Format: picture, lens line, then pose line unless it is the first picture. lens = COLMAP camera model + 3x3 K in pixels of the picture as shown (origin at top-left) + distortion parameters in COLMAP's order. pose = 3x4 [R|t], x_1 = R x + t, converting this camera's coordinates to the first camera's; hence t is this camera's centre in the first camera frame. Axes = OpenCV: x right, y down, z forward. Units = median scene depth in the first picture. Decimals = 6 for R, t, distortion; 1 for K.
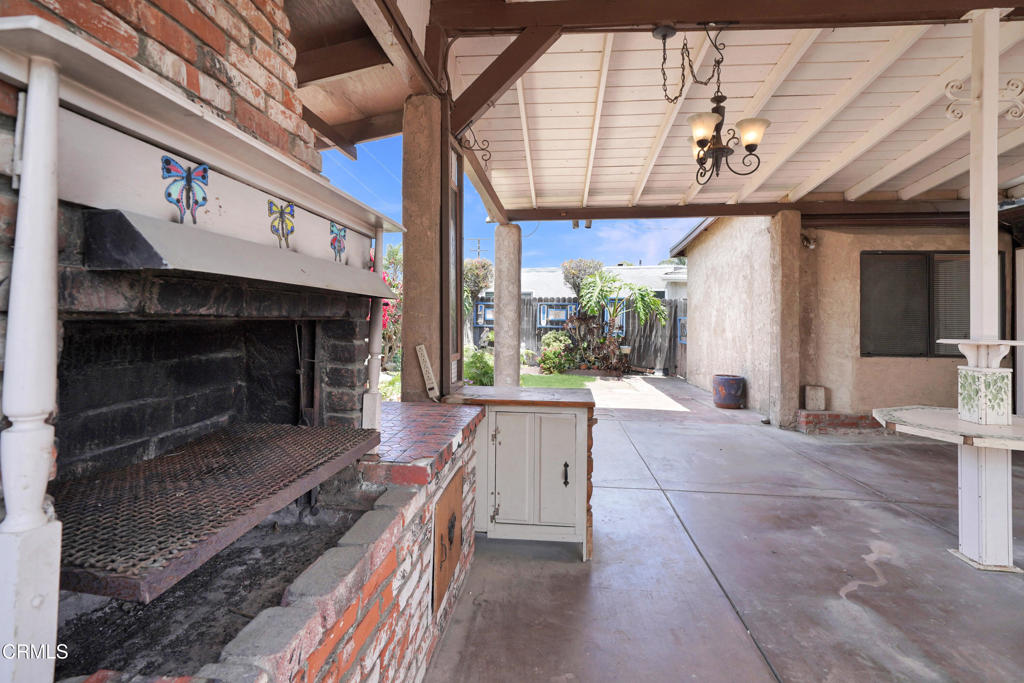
lens RADIAL K [[478.5, 0, 510.2], [0, 478.5, 319.1], [0, 0, 1]] dist [-0.003441, -0.000615]
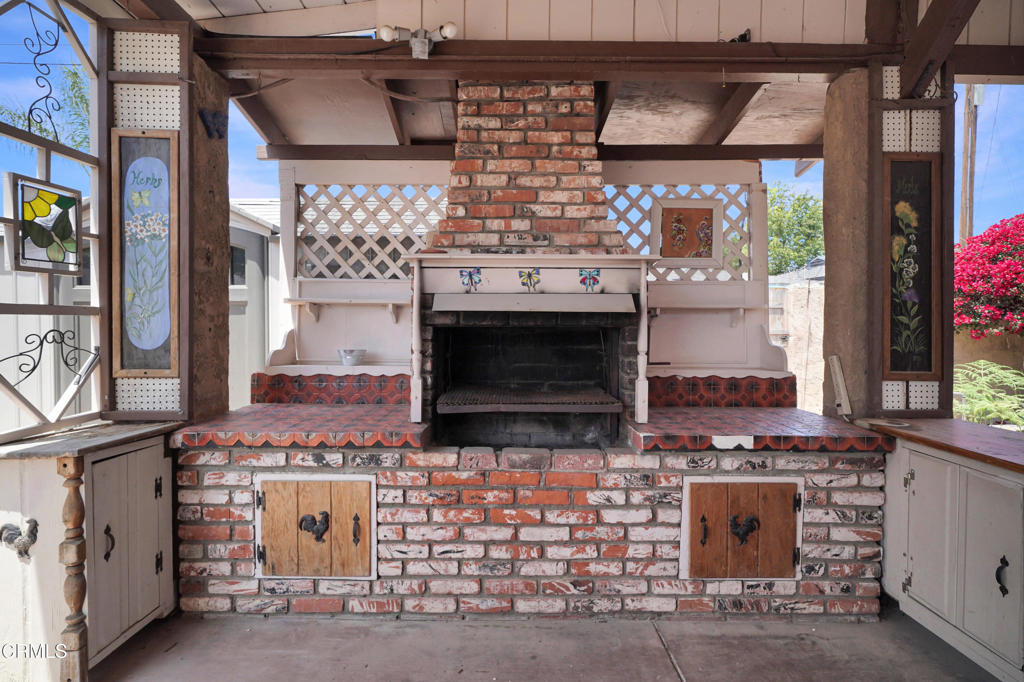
lens RADIAL K [[478.5, 0, 512.3], [0, 478.5, 336.7], [0, 0, 1]] dist [-0.003441, -0.000615]
pose [[0.108354, 0.016586, -0.993974, 1.176490], [-0.001824, 0.999862, 0.016485, 0.007238], [0.994111, 0.000027, 0.108369, 0.532533]]
